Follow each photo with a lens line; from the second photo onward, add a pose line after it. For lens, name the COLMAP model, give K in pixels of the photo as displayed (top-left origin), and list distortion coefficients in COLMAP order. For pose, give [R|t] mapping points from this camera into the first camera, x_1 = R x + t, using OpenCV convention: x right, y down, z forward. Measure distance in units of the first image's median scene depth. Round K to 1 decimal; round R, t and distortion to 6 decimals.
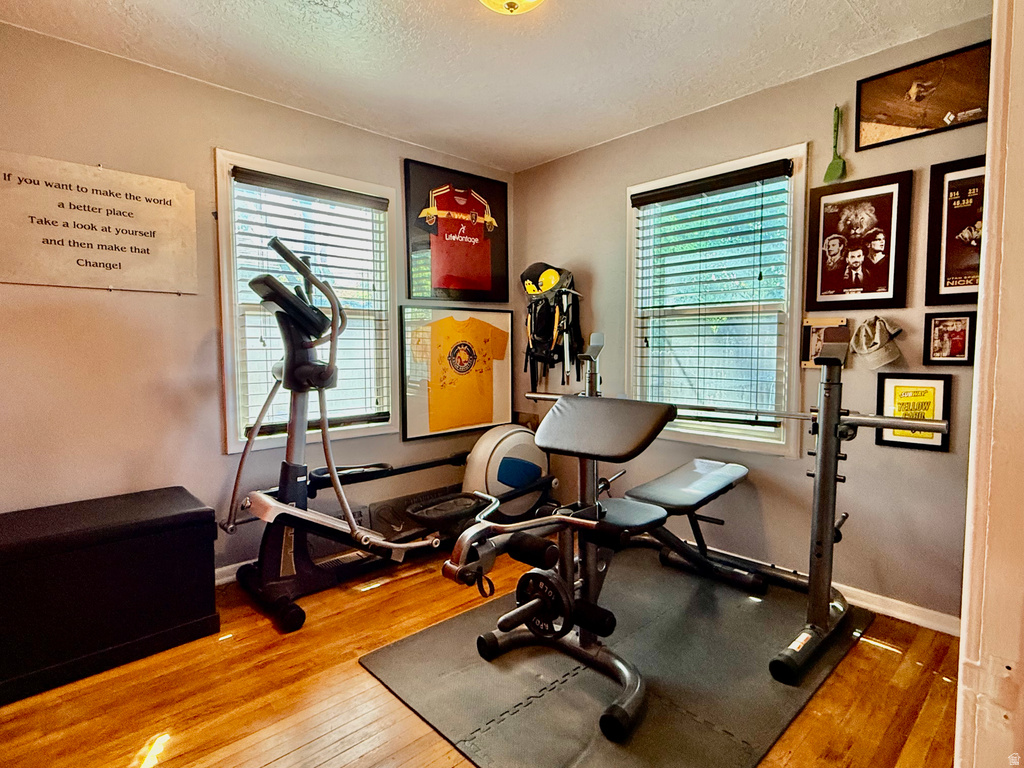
lens RADIAL K [[539.5, 0, 514.3], [0, 539.5, 381.3], [0, 0, 1]] dist [-0.000474, -0.006042]
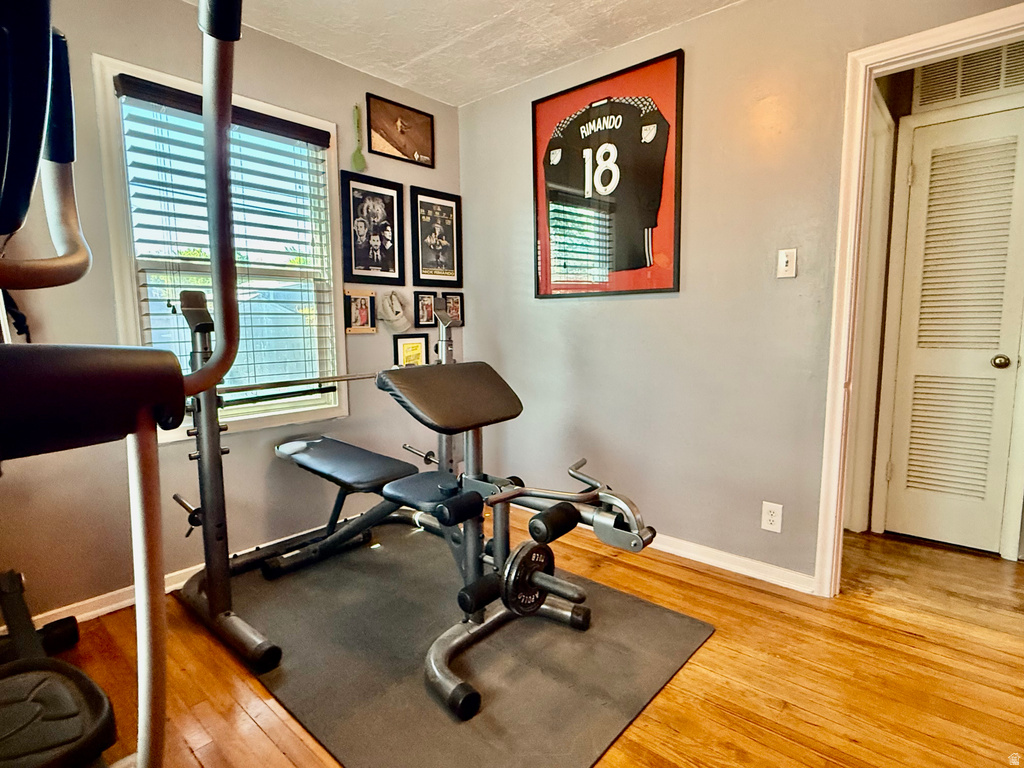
lens RADIAL K [[539.5, 0, 513.6], [0, 539.5, 385.0], [0, 0, 1]] dist [-0.000474, -0.006042]
pose [[-0.100754, -0.110142, 0.988796, -0.651522], [0.077465, 0.989968, 0.118166, -0.027265], [-0.991891, 0.088503, -0.091211, 0.834831]]
